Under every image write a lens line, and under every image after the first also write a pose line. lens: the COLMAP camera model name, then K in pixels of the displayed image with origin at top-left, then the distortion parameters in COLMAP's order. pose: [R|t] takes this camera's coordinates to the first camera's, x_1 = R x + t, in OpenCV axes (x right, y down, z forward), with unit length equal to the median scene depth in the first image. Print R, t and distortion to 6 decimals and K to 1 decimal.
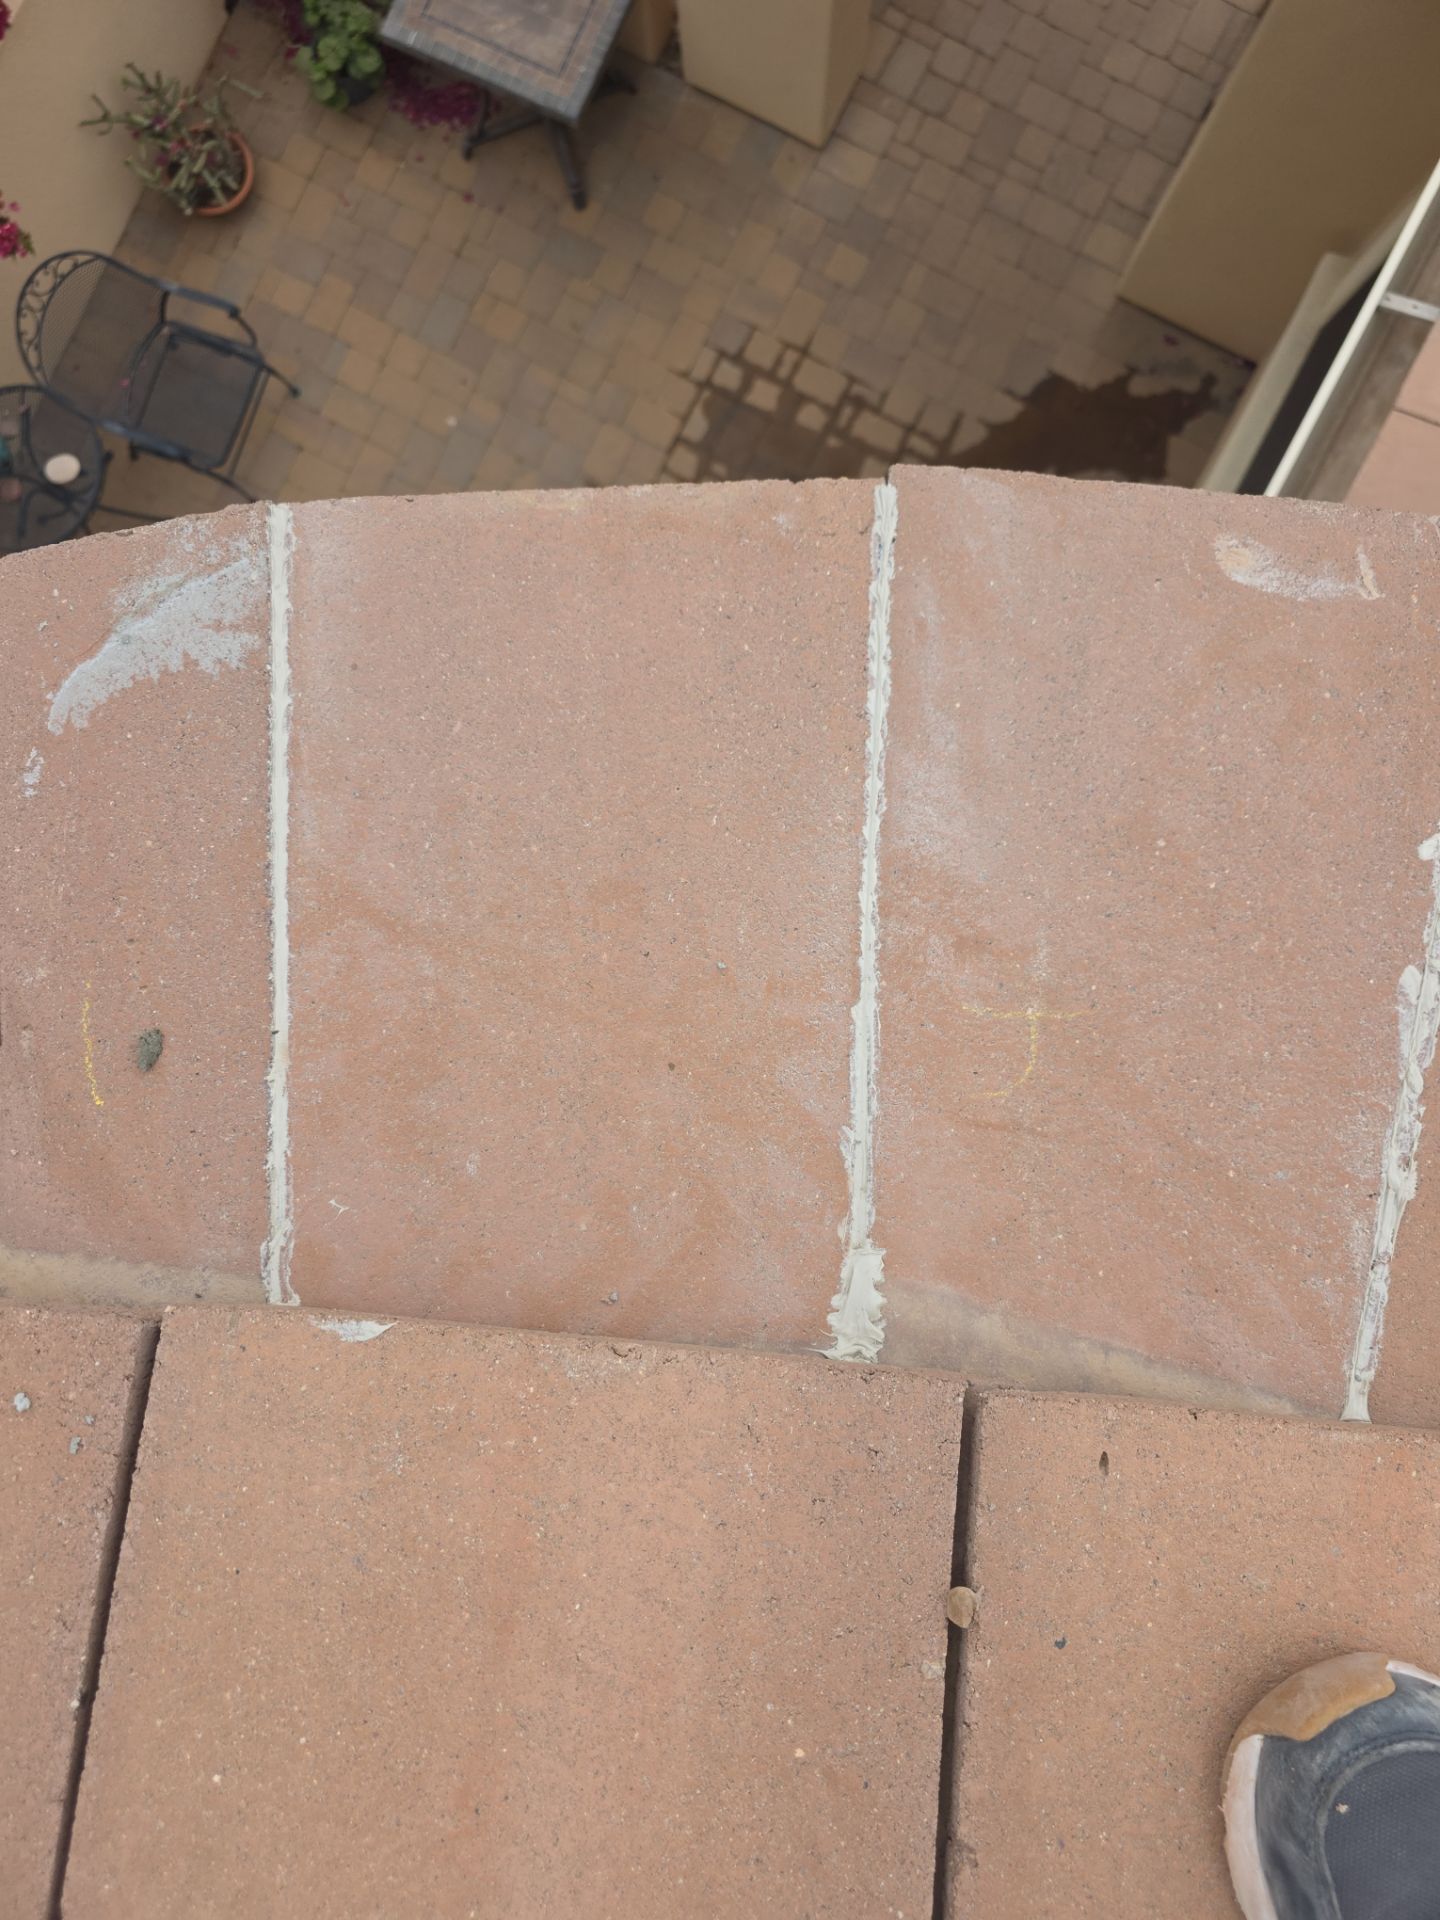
lens RADIAL K [[1380.8, 0, 723.8], [0, 1380.8, 962.2], [0, 0, 1]] dist [0.040517, -0.042225]
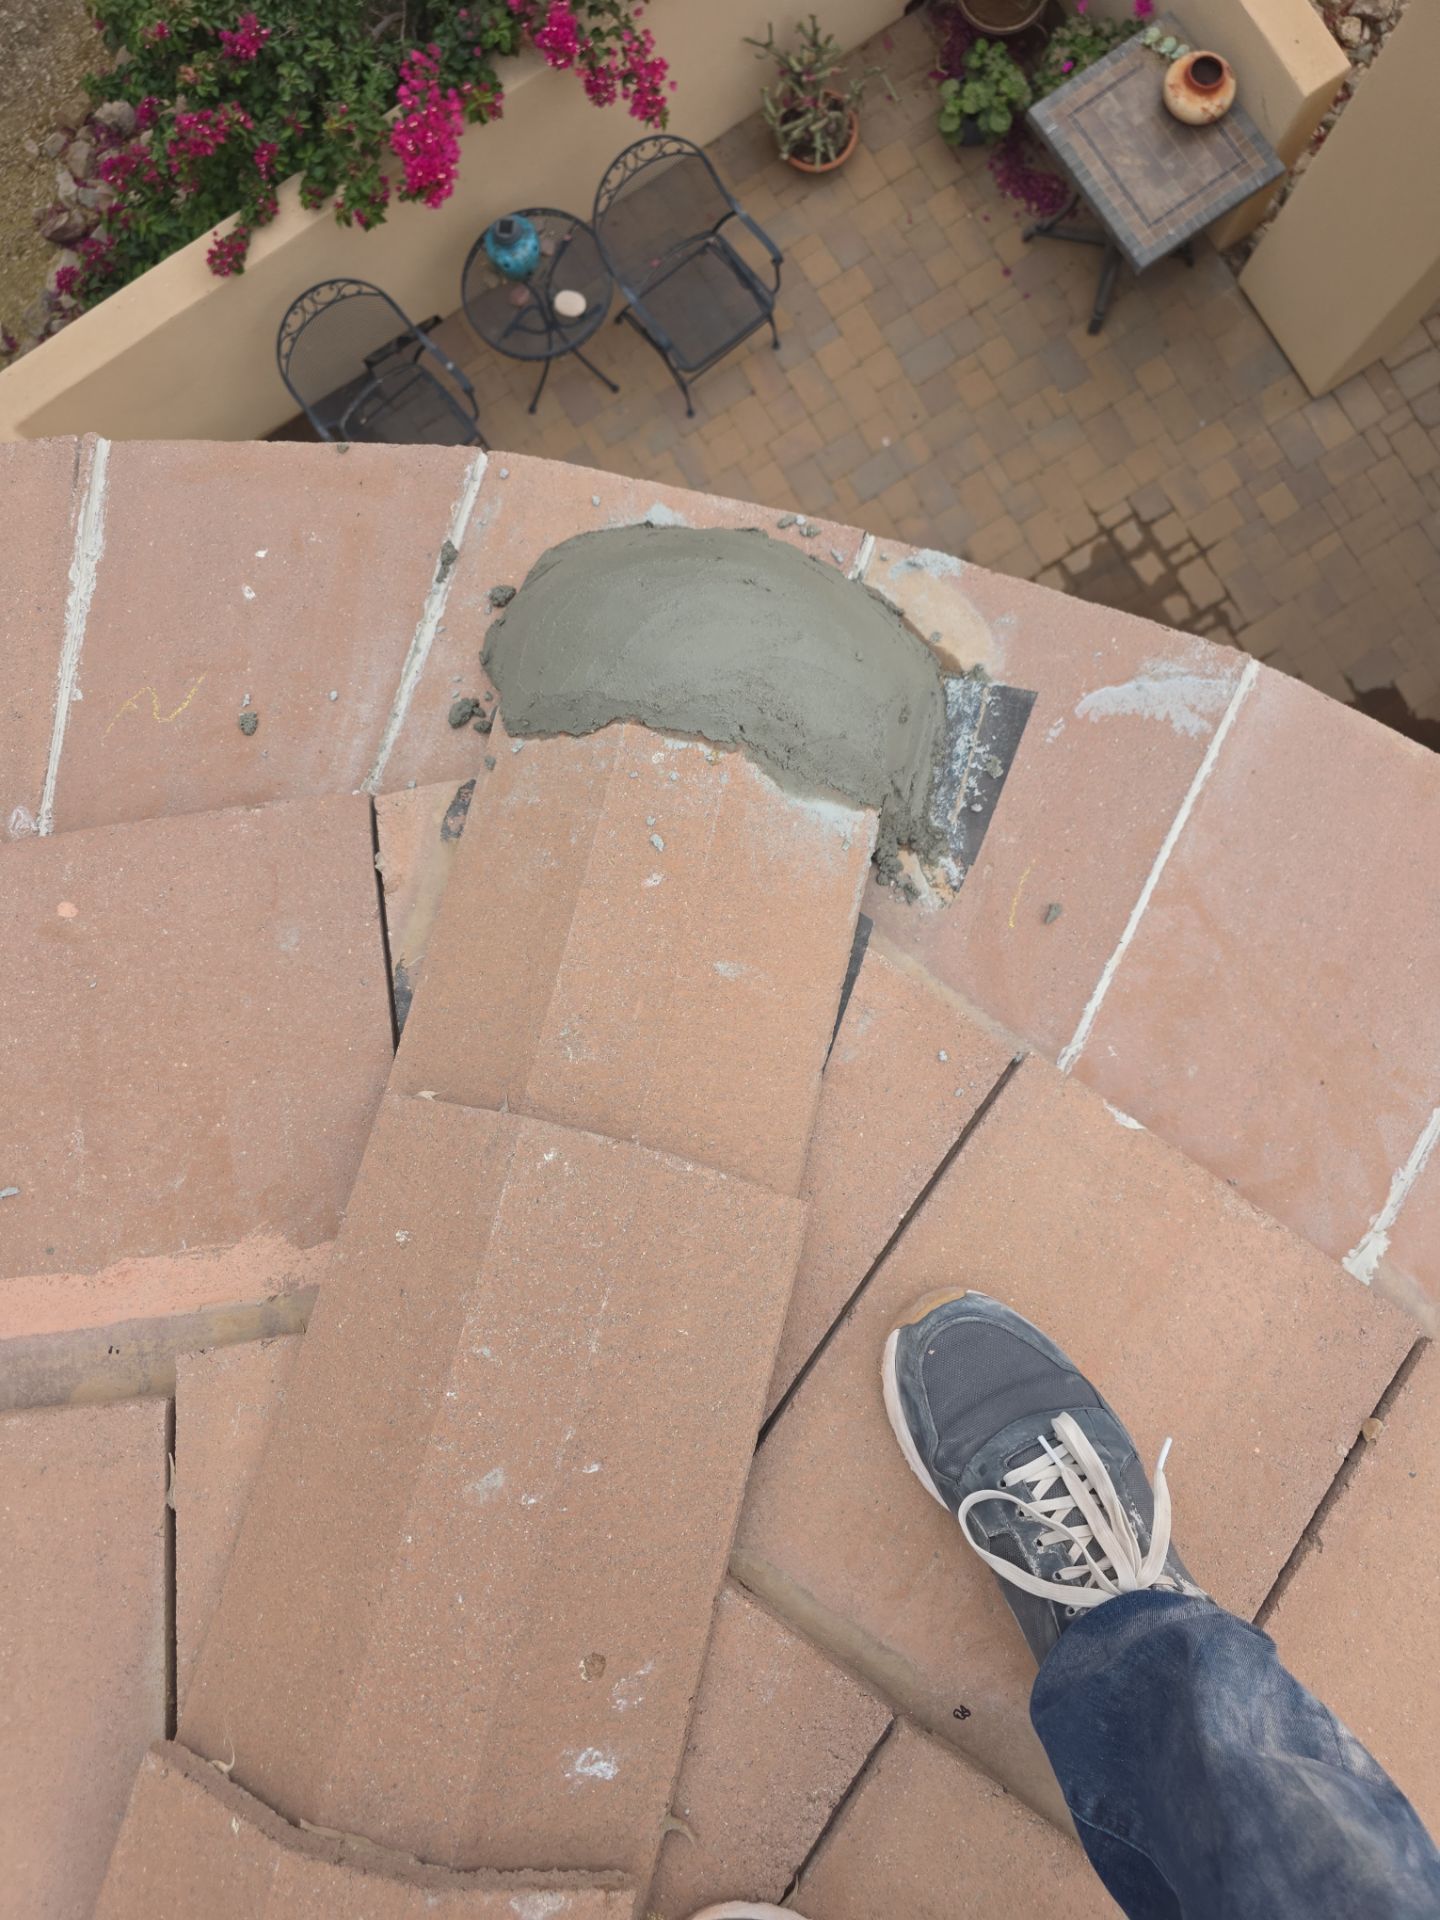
lens RADIAL K [[1371.8, 0, 708.8], [0, 1371.8, 968.2], [0, 0, 1]] dist [0.062400, -0.055366]
pose [[0.857062, 0.514813, -0.020282, -0.093014], [-0.514985, 0.857190, -0.004009, 0.045261], [0.015321, 0.013881, 0.999786, -0.089934]]
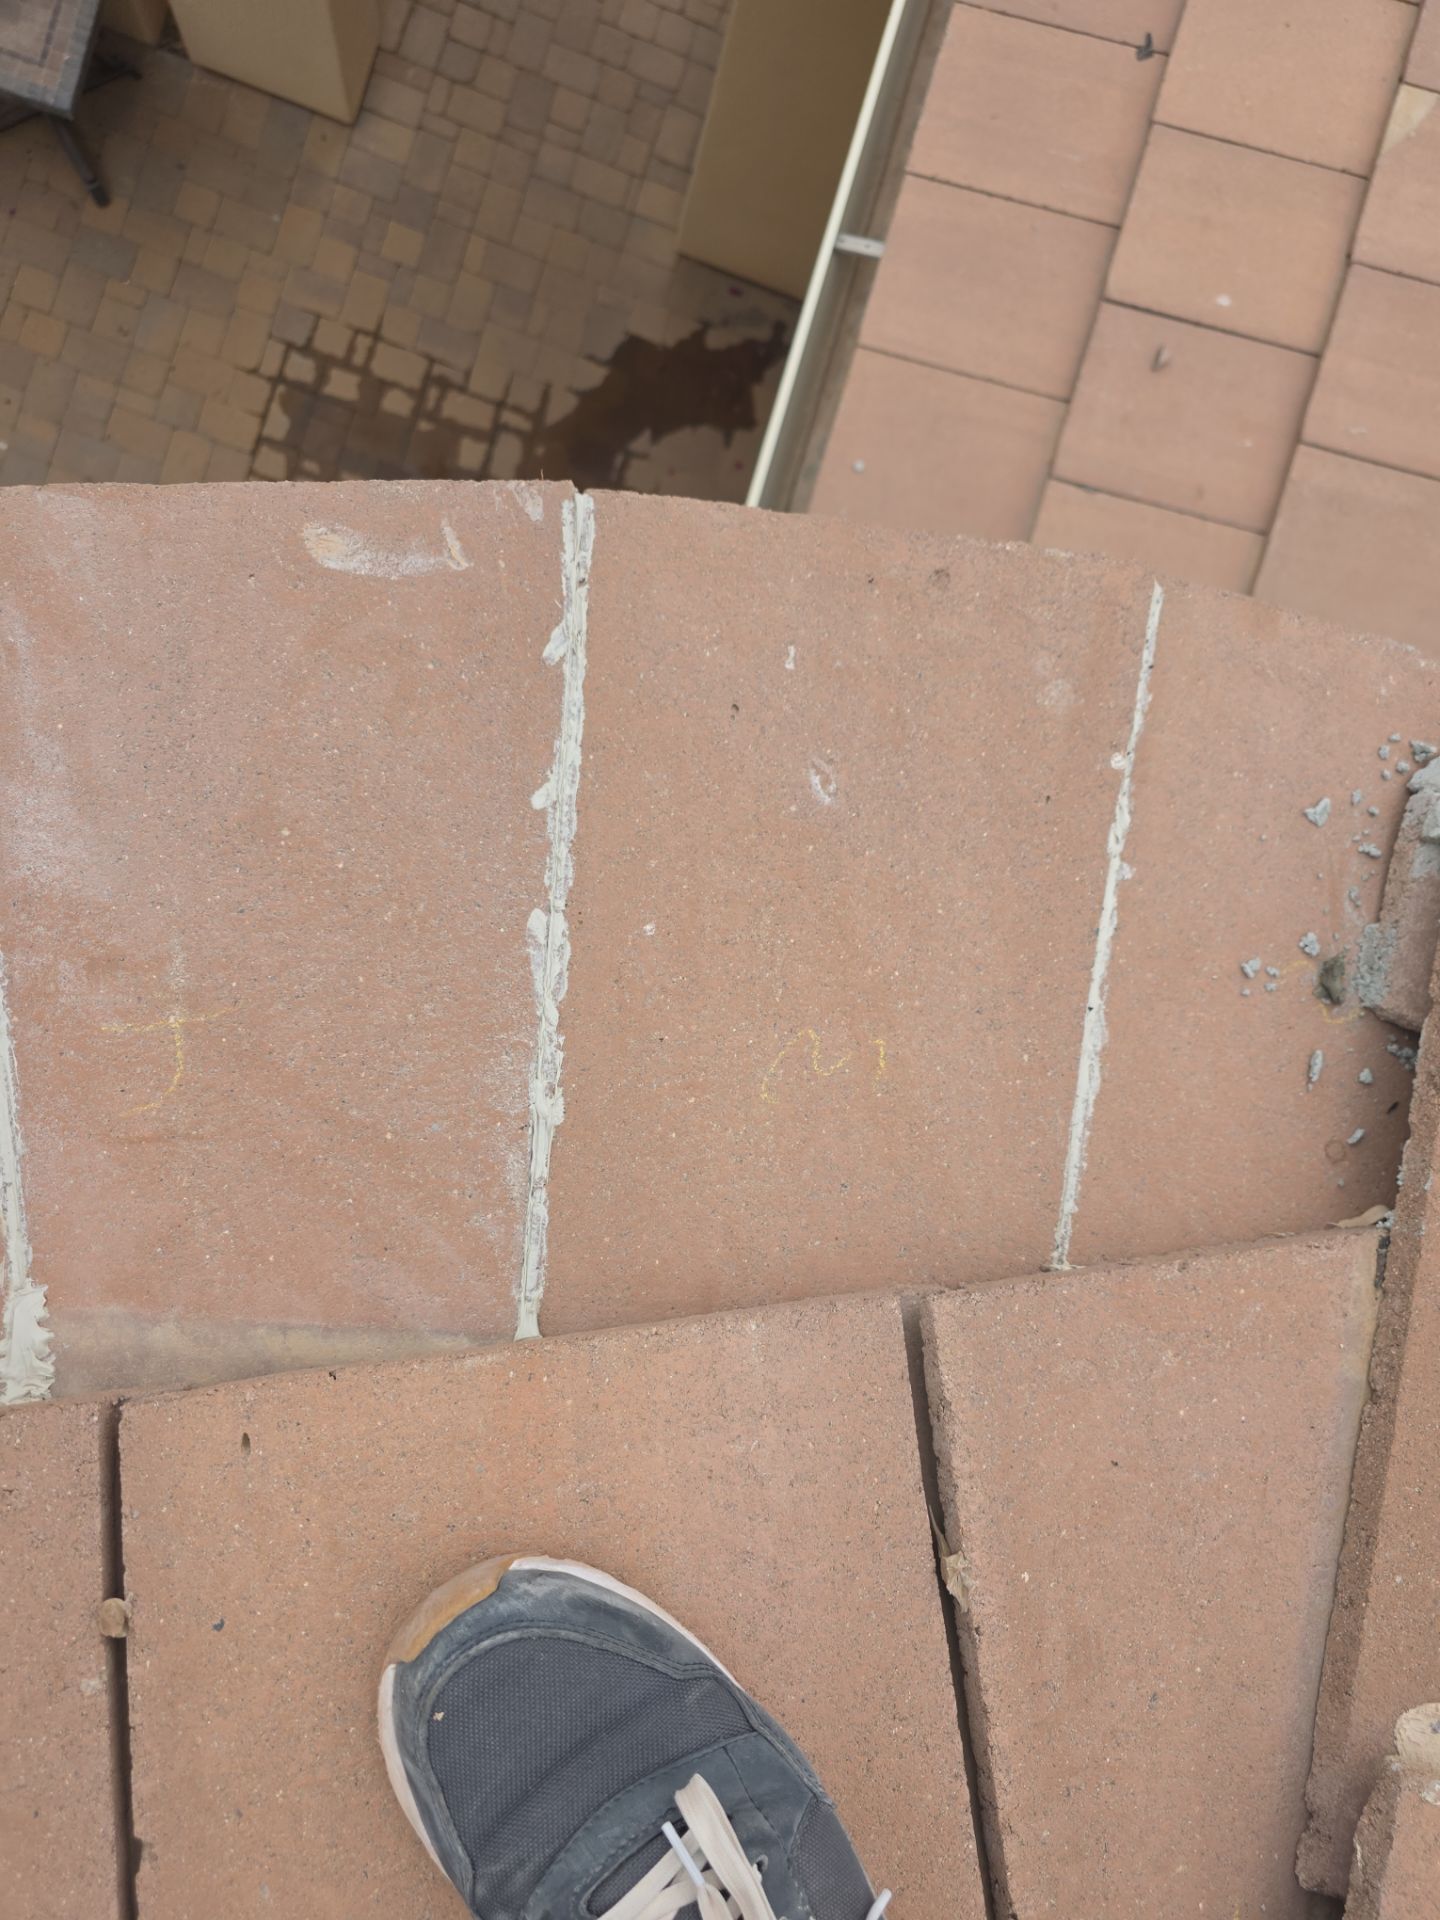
lens RADIAL K [[1373.4, 0, 768.1], [0, 1373.4, 967.5], [0, 0, 1]] dist [0.044240, -0.039989]
pose [[0.963450, -0.185096, 0.193659, 0.059095], [0.180345, 0.982705, 0.042040, 0.004498], [-0.198091, -0.005578, 0.980168, -0.009683]]
